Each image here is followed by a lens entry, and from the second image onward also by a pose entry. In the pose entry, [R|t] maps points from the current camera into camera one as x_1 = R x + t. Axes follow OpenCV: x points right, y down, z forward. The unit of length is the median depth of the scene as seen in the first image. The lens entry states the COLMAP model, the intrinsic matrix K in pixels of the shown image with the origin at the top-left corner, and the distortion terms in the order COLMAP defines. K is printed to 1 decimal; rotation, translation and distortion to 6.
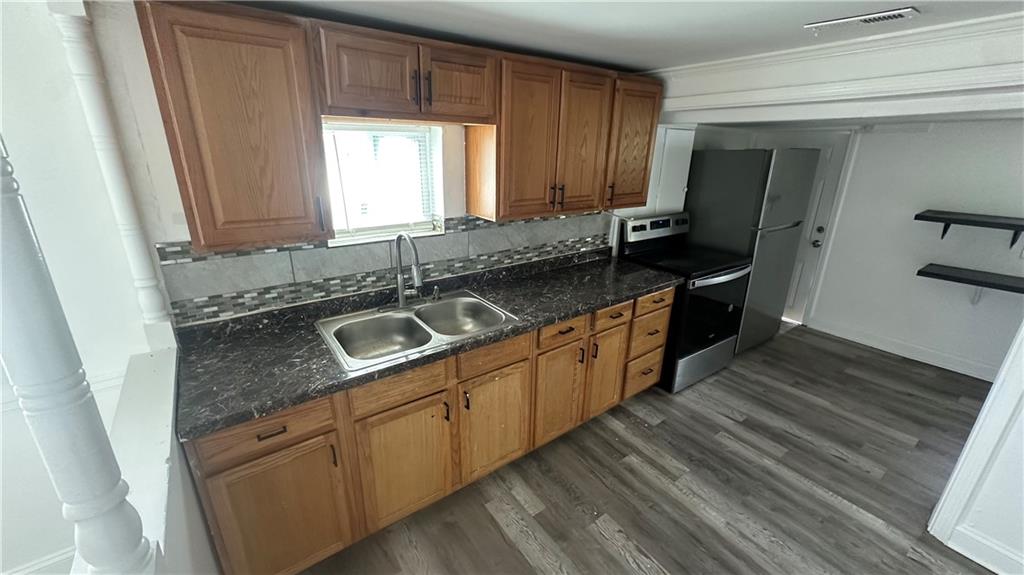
lens RADIAL K [[405.1, 0, 512.0], [0, 405.1, 287.5], [0, 0, 1]] dist [0.001008, 0.000196]
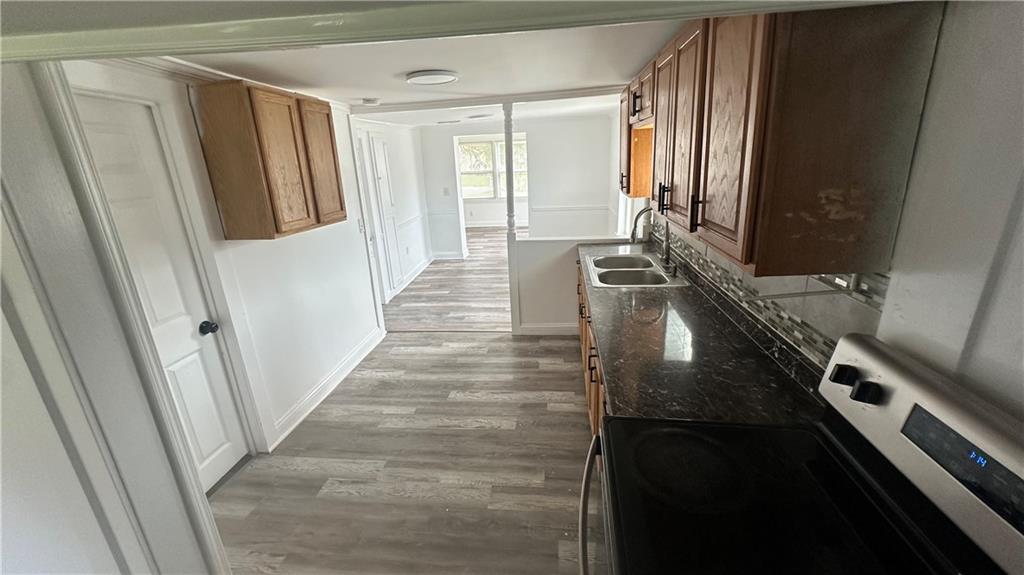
lens RADIAL K [[429.8, 0, 512.0], [0, 429.8, 287.5], [0, 0, 1]] dist [0.000258, -0.000028]
pose [[-0.675032, 0.223979, -0.702968, 1.049933], [-0.214286, 0.852212, 0.477301, -0.453261], [0.705984, 0.472830, -0.527275, 1.439526]]
